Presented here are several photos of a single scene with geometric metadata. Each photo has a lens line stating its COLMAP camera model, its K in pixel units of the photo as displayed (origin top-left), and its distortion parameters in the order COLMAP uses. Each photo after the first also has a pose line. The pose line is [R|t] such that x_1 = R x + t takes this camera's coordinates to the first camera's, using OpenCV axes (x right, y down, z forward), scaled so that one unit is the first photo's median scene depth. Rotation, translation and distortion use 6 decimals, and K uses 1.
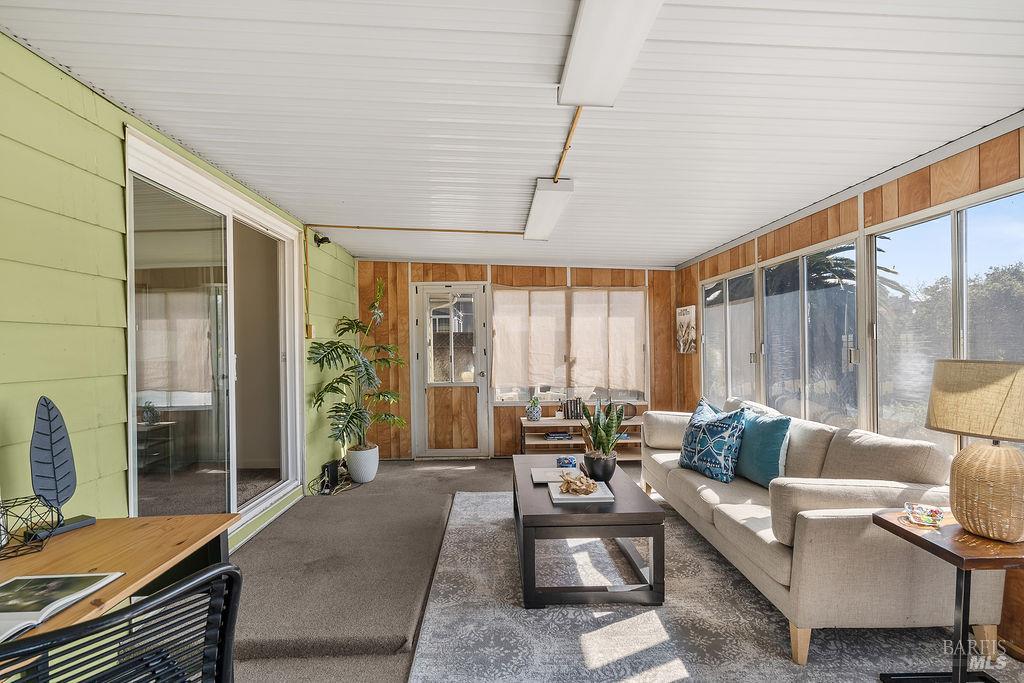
lens RADIAL K [[461.9, 0, 514.9], [0, 461.9, 343.2], [0, 0, 1]] dist [-0.008235, 0.000220]
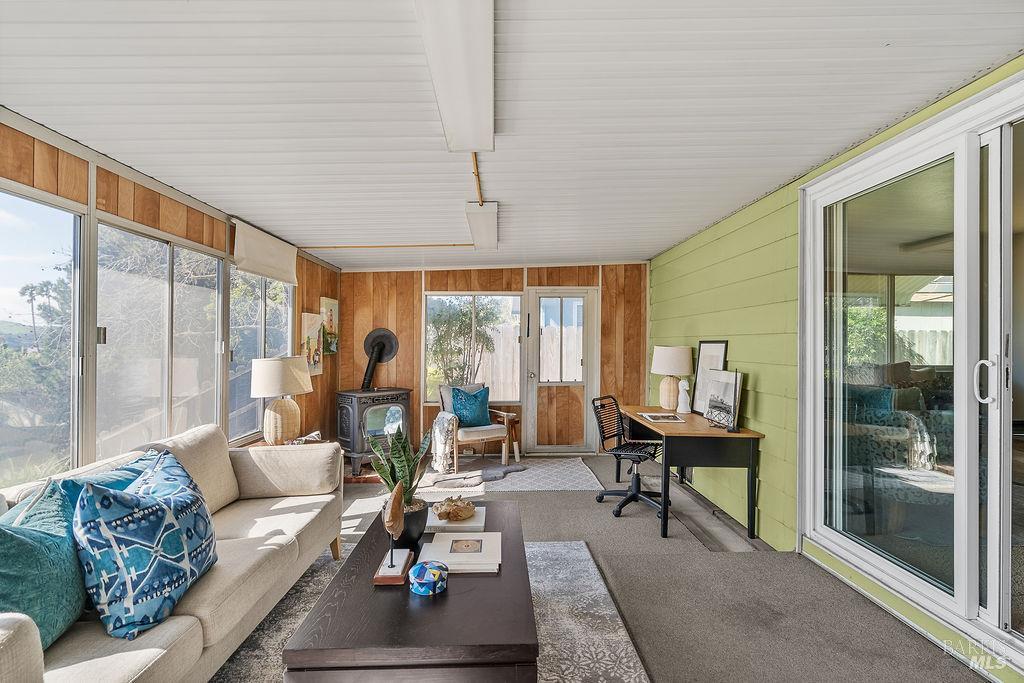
lens RADIAL K [[461.9, 0, 514.9], [0, 461.9, 343.2], [0, 0, 1]] dist [-0.008235, 0.000220]
pose [[-0.999953, 0.008956, 0.003739, 0.013761], [0.008931, 0.999937, -0.006750, 0.002192], [-0.003799, -0.006716, -0.999970, 1.906363]]
